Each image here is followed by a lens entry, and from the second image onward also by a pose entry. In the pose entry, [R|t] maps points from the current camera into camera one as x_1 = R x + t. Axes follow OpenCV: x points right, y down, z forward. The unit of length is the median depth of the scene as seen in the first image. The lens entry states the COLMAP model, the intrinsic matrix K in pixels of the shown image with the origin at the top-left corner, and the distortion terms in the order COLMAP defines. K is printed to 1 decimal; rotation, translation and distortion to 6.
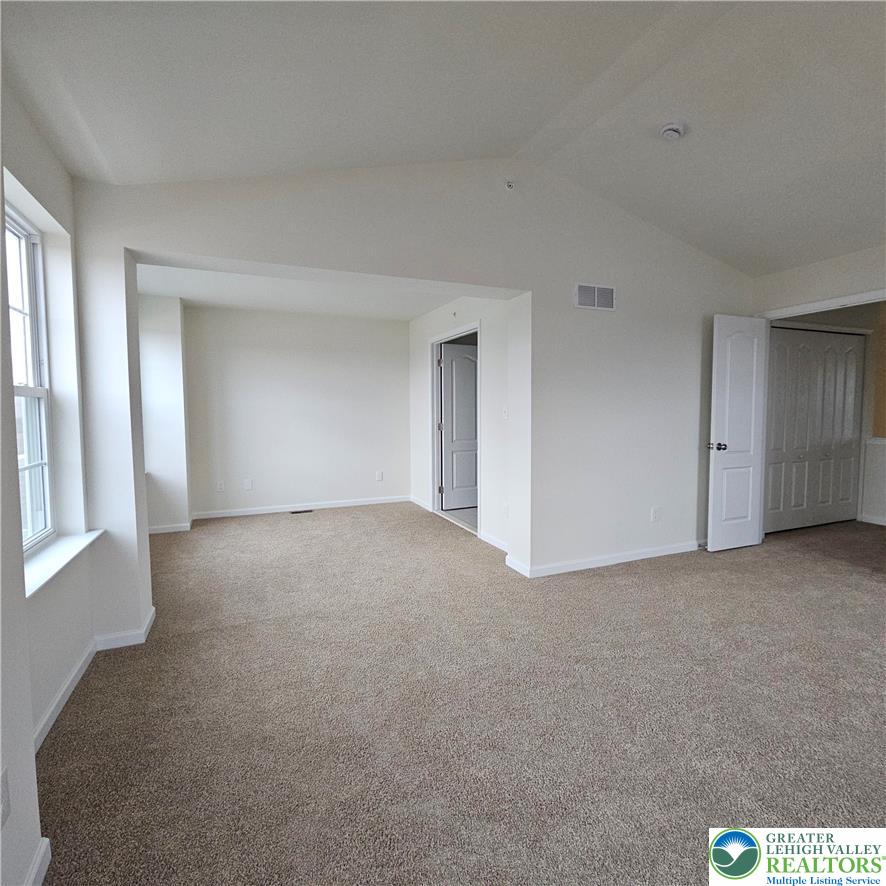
lens RADIAL K [[479.8, 0, 442.3], [0, 479.8, 440.9], [0, 0, 1]] dist [0.007064, -0.000268]
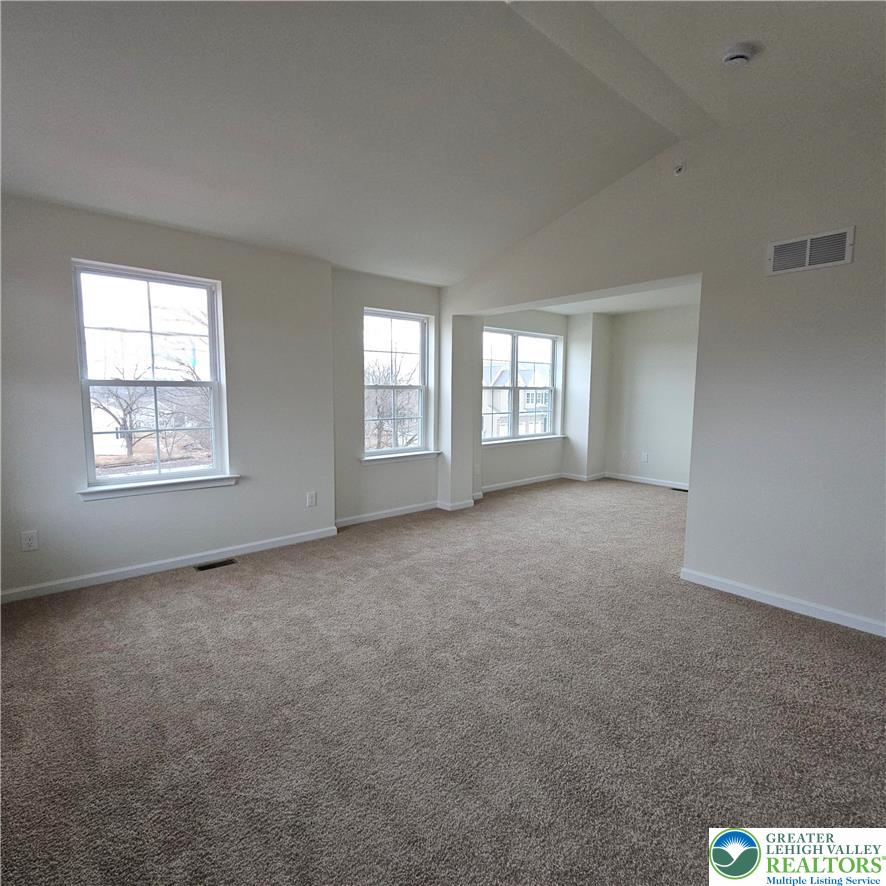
lens RADIAL K [[479.8, 0, 441.6], [0, 479.8, 442.6], [0, 0, 1]] dist [0.007064, -0.000268]
pose [[0.300672, 0.111010, -0.947245, 0.915125], [-0.069144, 0.993127, 0.094439, -0.039630], [0.951218, 0.037101, 0.306281, 0.246805]]
